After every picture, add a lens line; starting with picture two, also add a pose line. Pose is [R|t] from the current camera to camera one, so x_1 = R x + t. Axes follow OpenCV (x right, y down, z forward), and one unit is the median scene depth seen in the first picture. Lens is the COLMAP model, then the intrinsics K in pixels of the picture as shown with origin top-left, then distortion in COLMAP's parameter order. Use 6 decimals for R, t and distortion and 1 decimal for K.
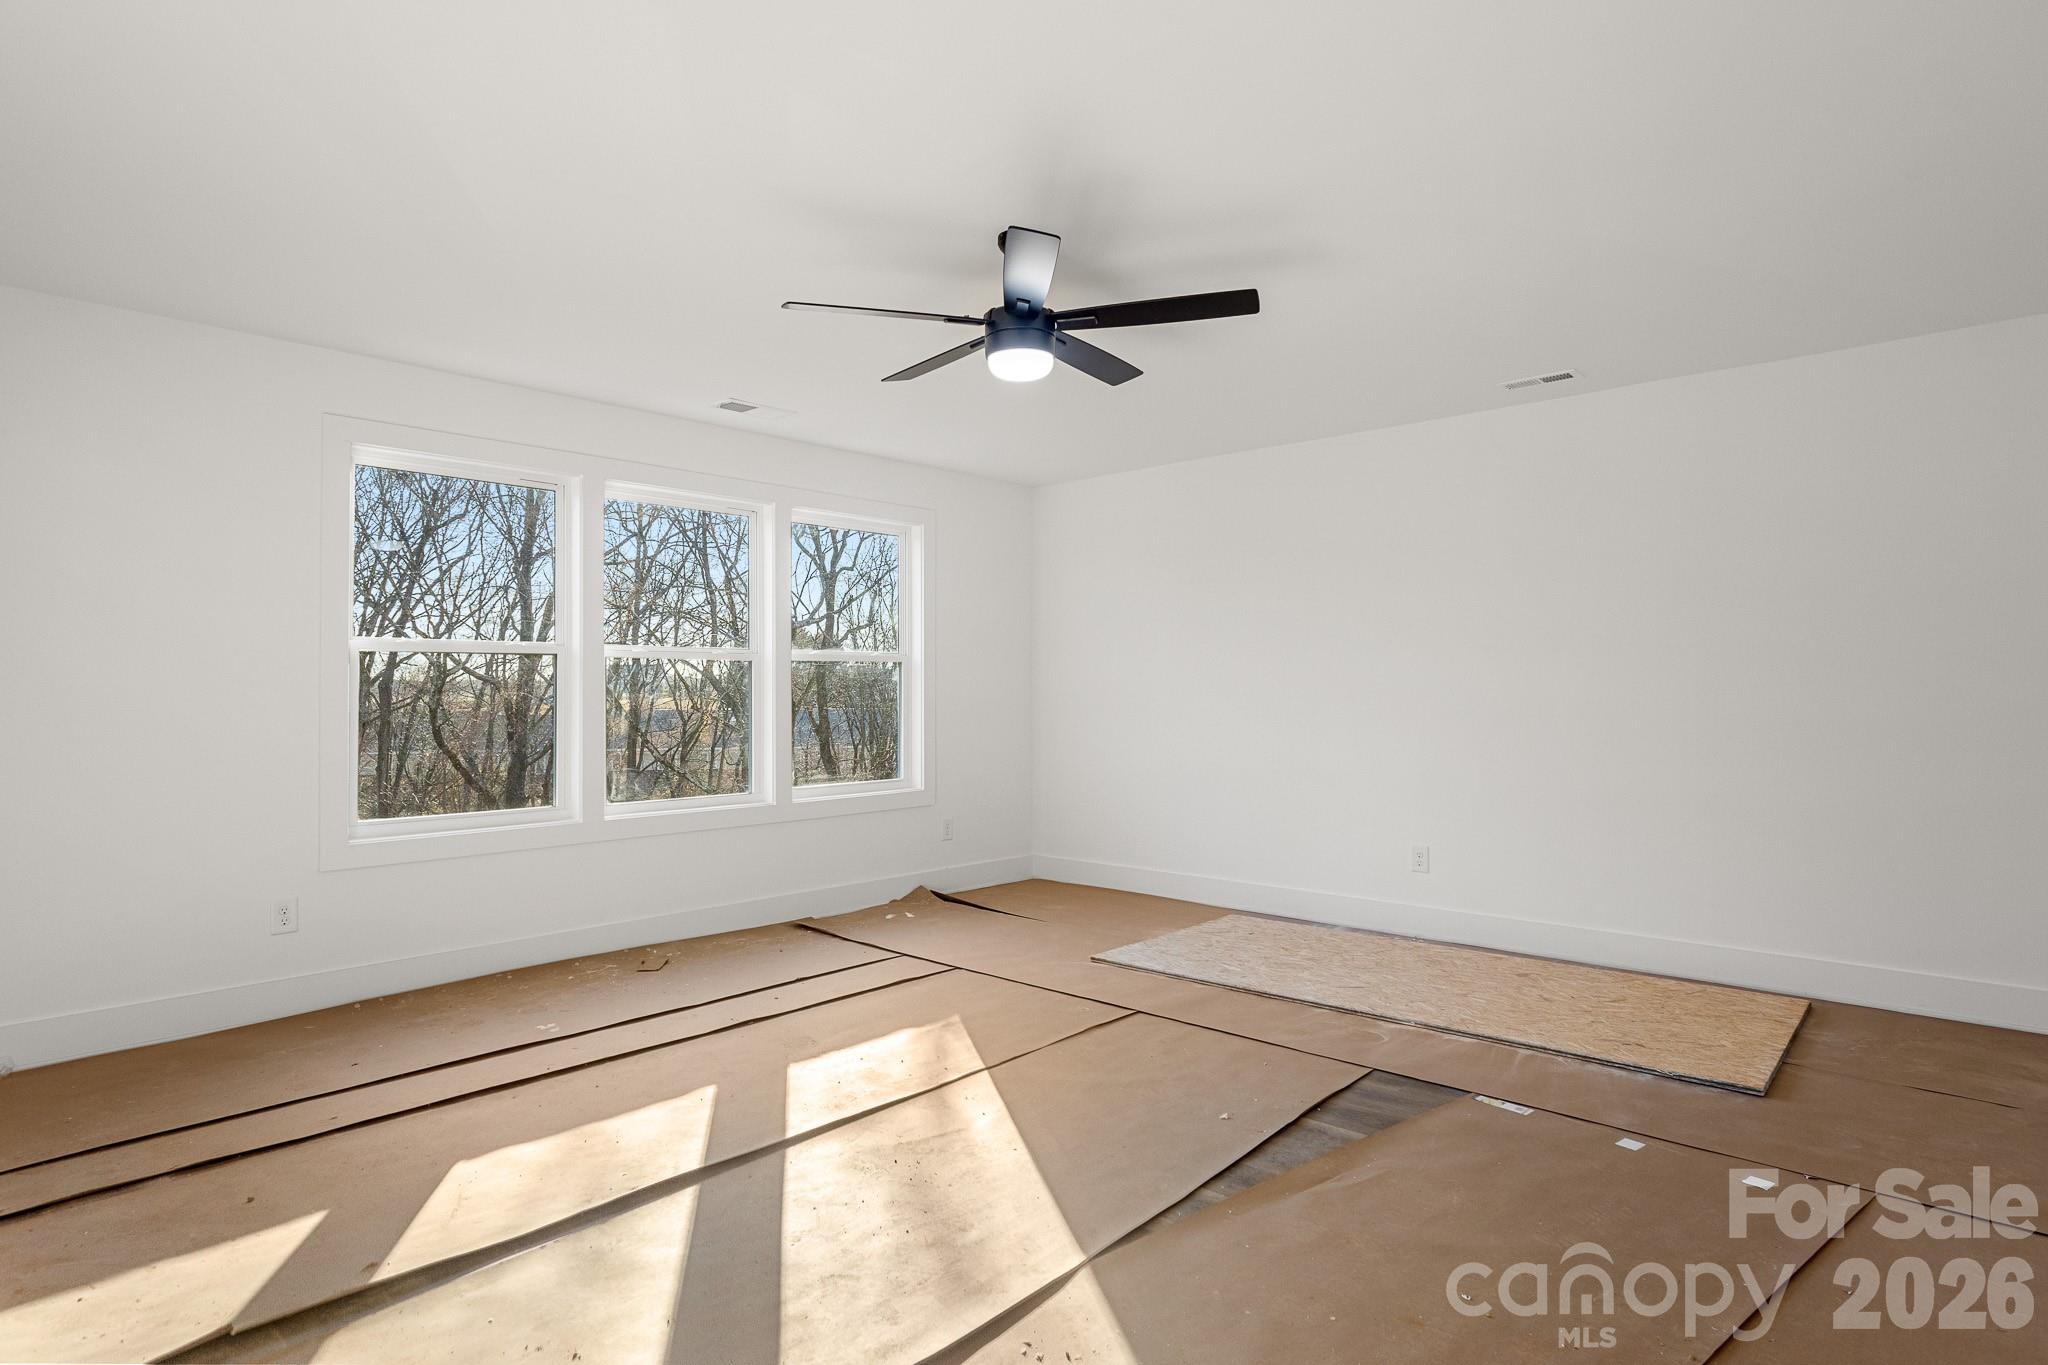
lens RADIAL K [[1080.8, 0, 1028.2], [0, 1080.8, 691.3], [0, 0, 1]] dist [-0.000984, 0.000031]
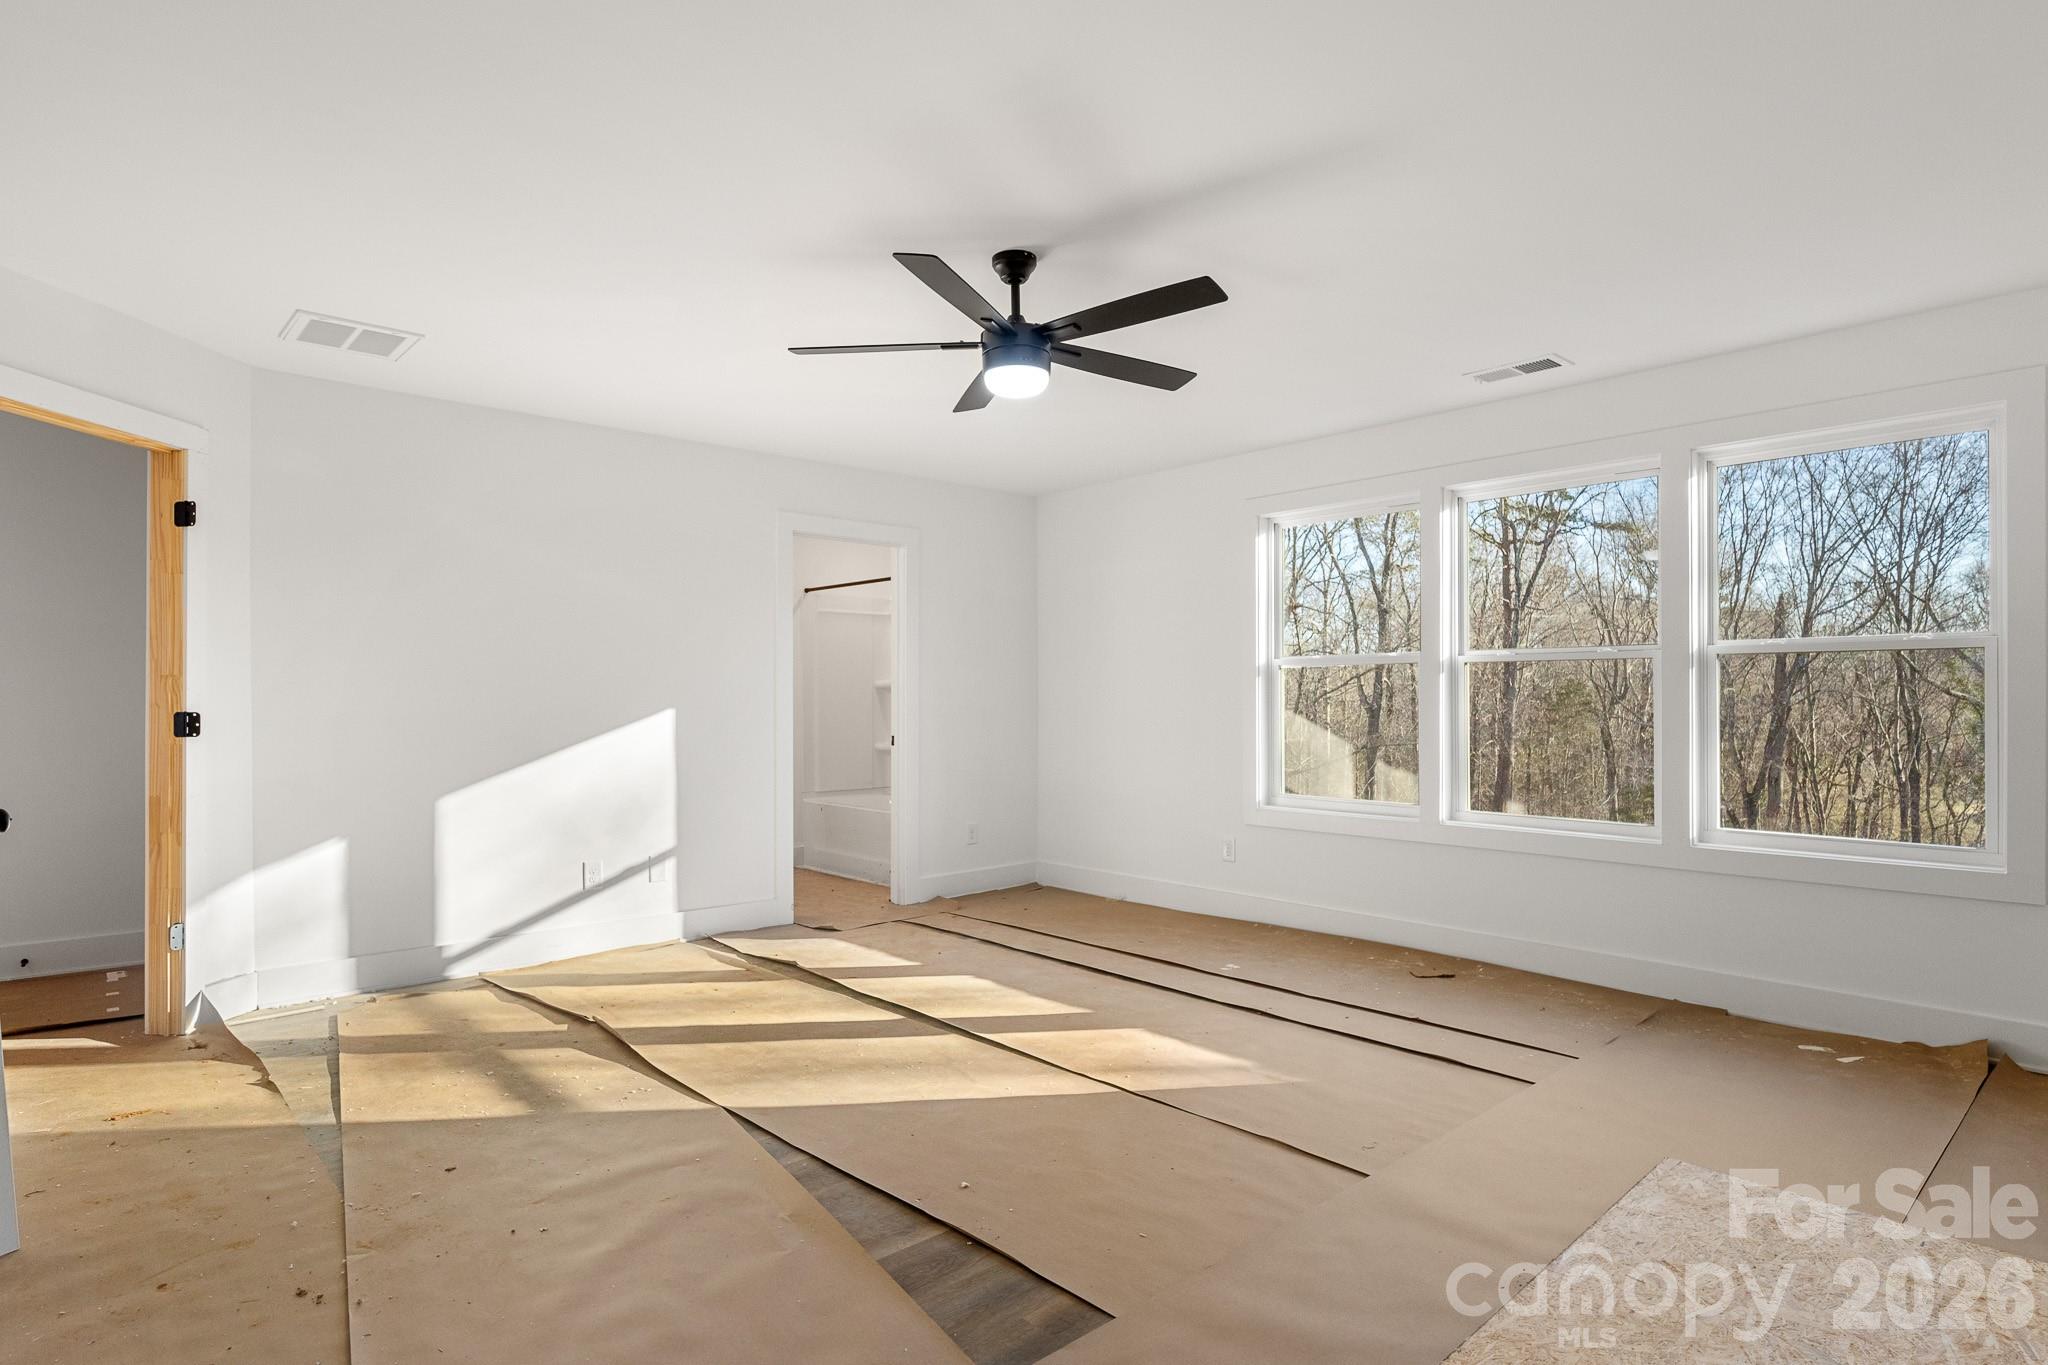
lens RADIAL K [[1080.8, 0, 1028.2], [0, 1080.8, 691.3], [0, 0, 1]] dist [-0.000984, 0.000031]
pose [[-0.096229, -0.003108, -0.995354, 1.000151], [0.003936, 0.999986, -0.003503, -0.004733], [0.995351, -0.004255, -0.096215, 1.080796]]
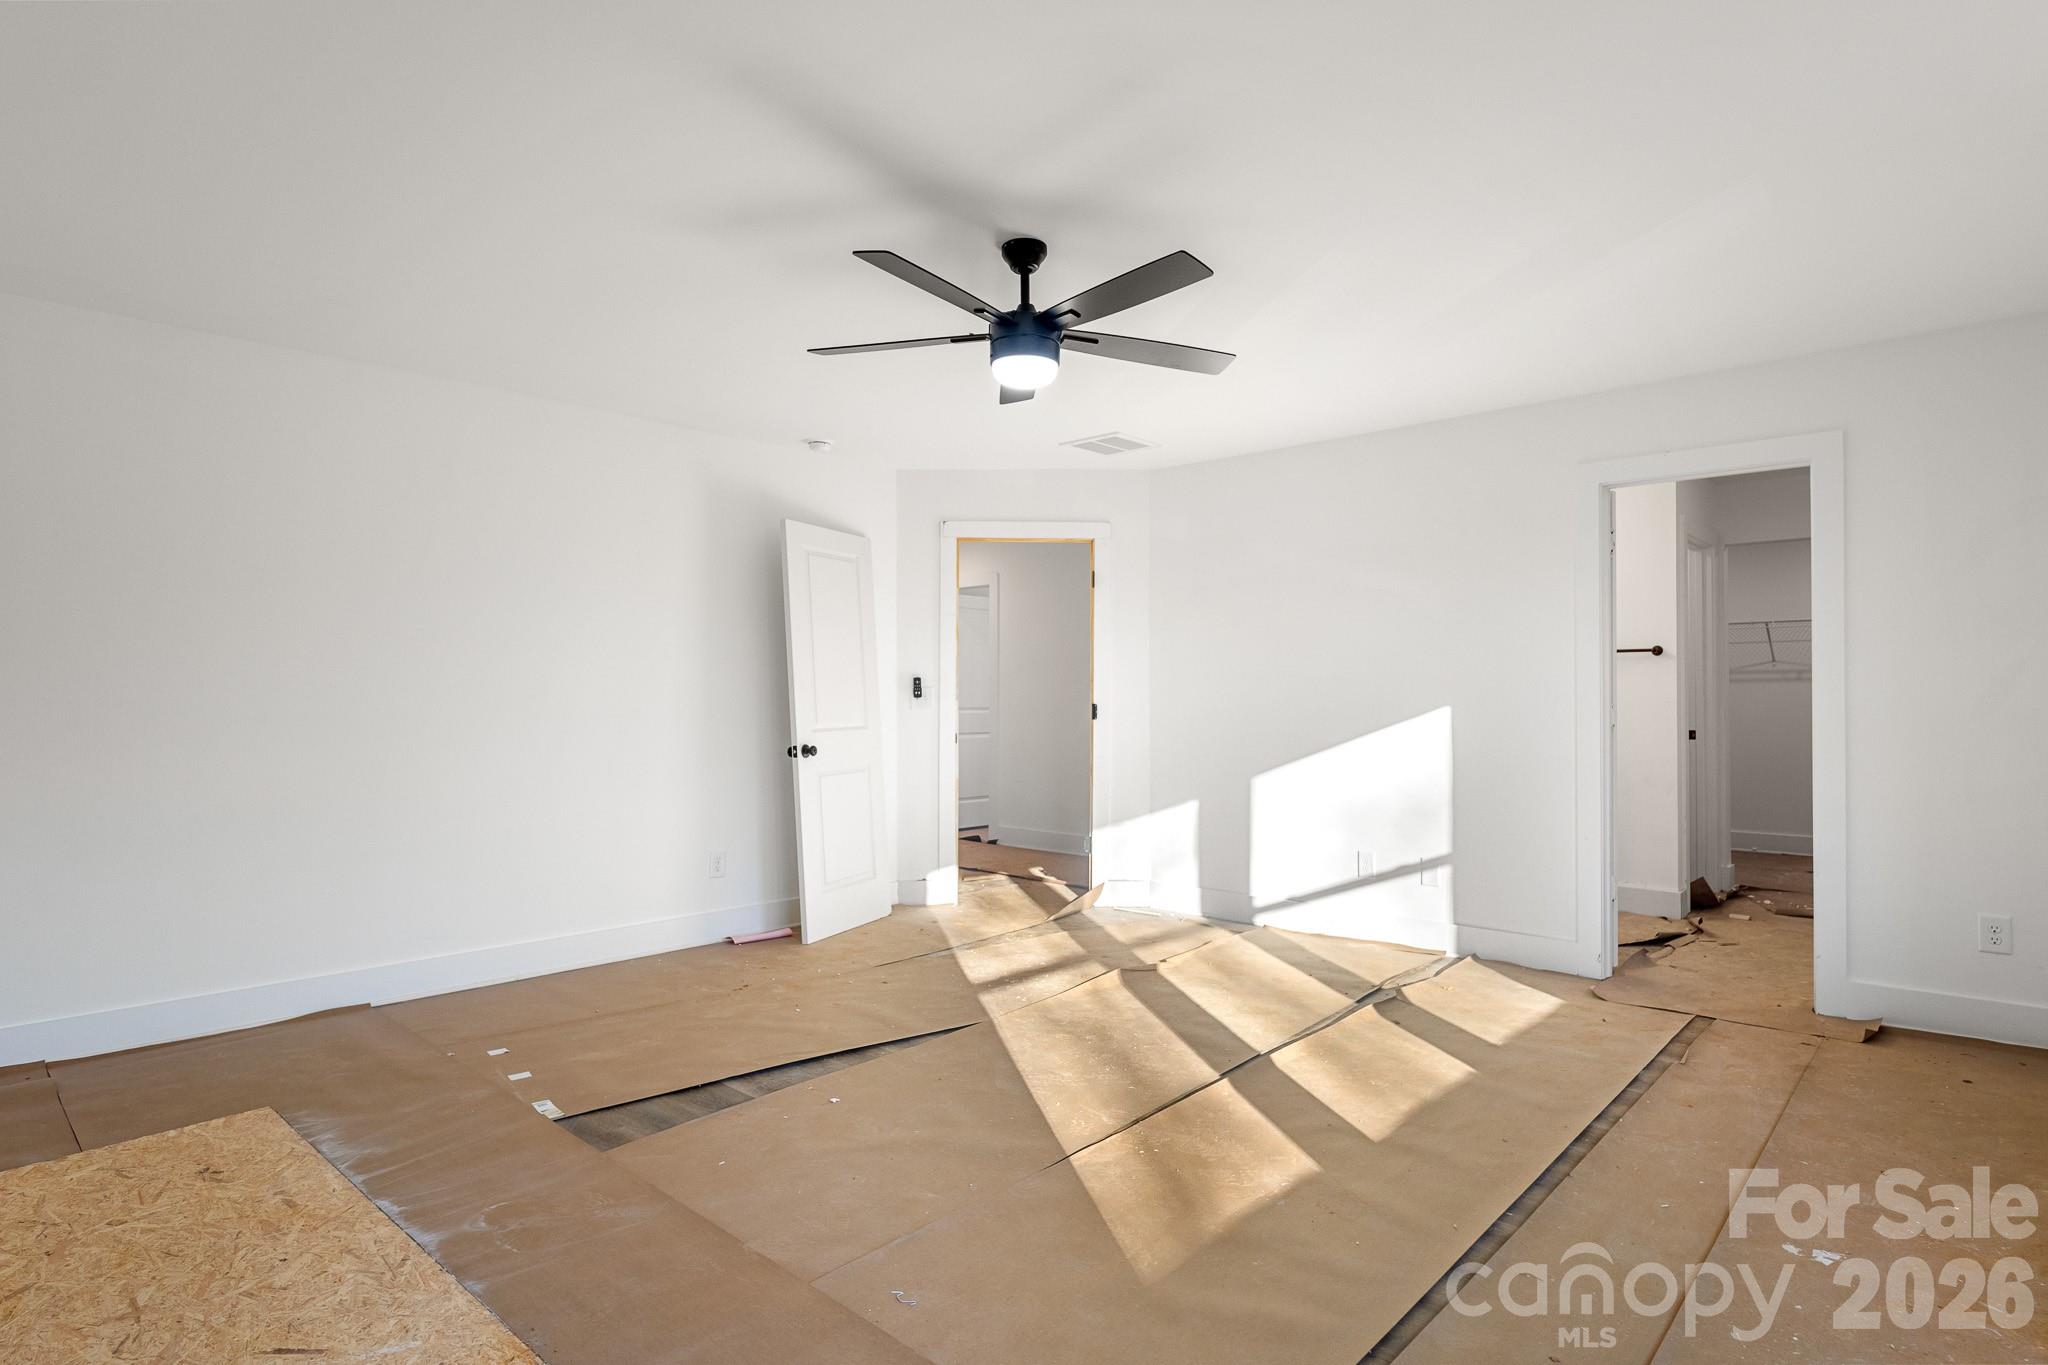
lens RADIAL K [[1080.8, 0, 1028.2], [0, 1080.8, 691.3], [0, 0, 1]] dist [-0.000984, 0.000031]
pose [[-0.999994, 0.002192, 0.002512, -0.010169], [0.002171, 0.999963, -0.008342, 0.003039], [-0.002531, -0.008337, -0.999962, 1.956766]]
